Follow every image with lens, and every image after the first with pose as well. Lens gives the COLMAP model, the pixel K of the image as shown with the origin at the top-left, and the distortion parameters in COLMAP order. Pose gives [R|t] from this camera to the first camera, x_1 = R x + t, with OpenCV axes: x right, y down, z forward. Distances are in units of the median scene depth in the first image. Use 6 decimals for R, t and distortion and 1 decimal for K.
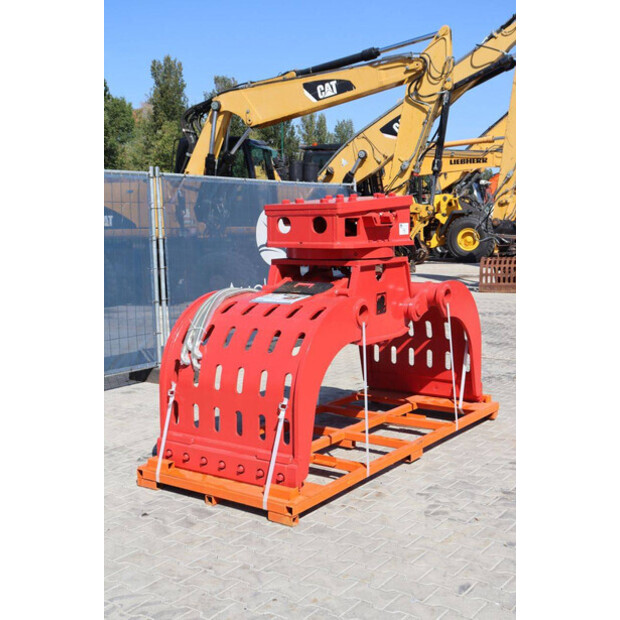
lens RADIAL K [[826.2, 0, 310.0], [0, 826.2, 310.0], [0, 0, 1]] dist [0.017746, 0.008255]
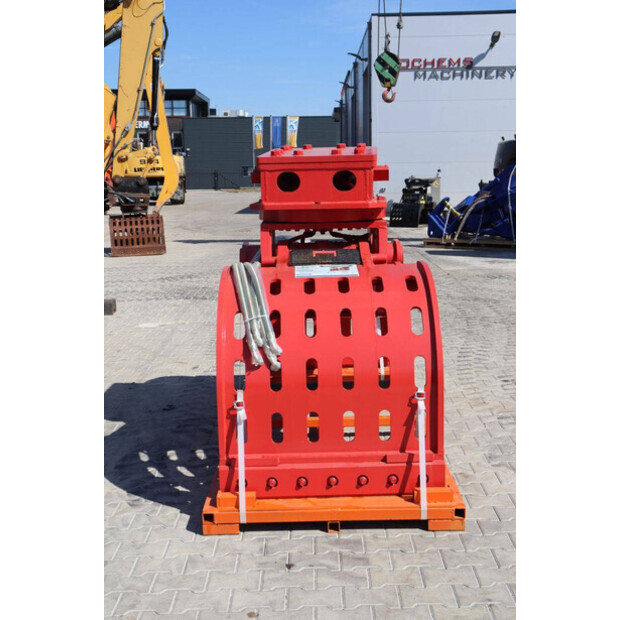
lens RADIAL K [[861.6, 0, 310.0], [0, 861.6, 310.0], [0, 0, 1]] dist [0.089641, 0.055536]
pose [[0.811708, -0.104883, 0.574569, -0.538630], [0.080569, 0.994447, 0.067706, -0.033883], [-0.578480, -0.008664, 0.815651, 0.297036]]
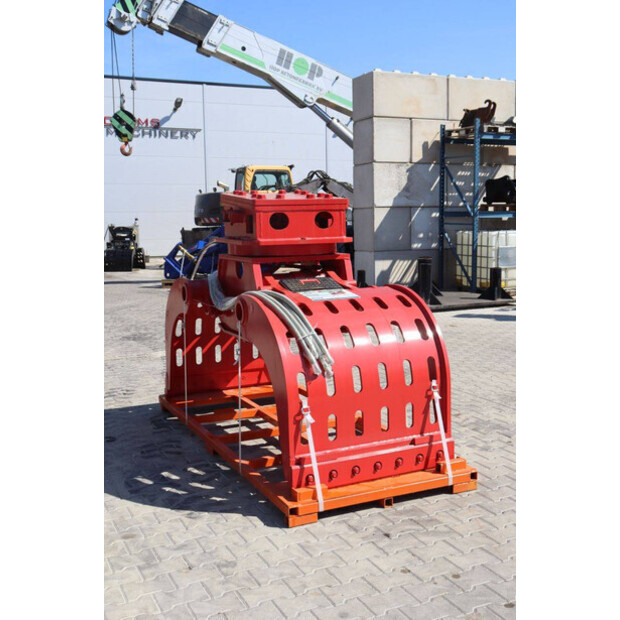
lens RADIAL K [[808.7, 0, 325.4], [0, 808.7, 291.4], [0, 0, 1]] dist [0.044899, -0.000095]
pose [[0.467225, -0.089592, 0.879587, -0.868563], [0.114673, 0.992590, 0.040189, -0.055591], [-0.876670, 0.082087, 0.474037, 0.533828]]
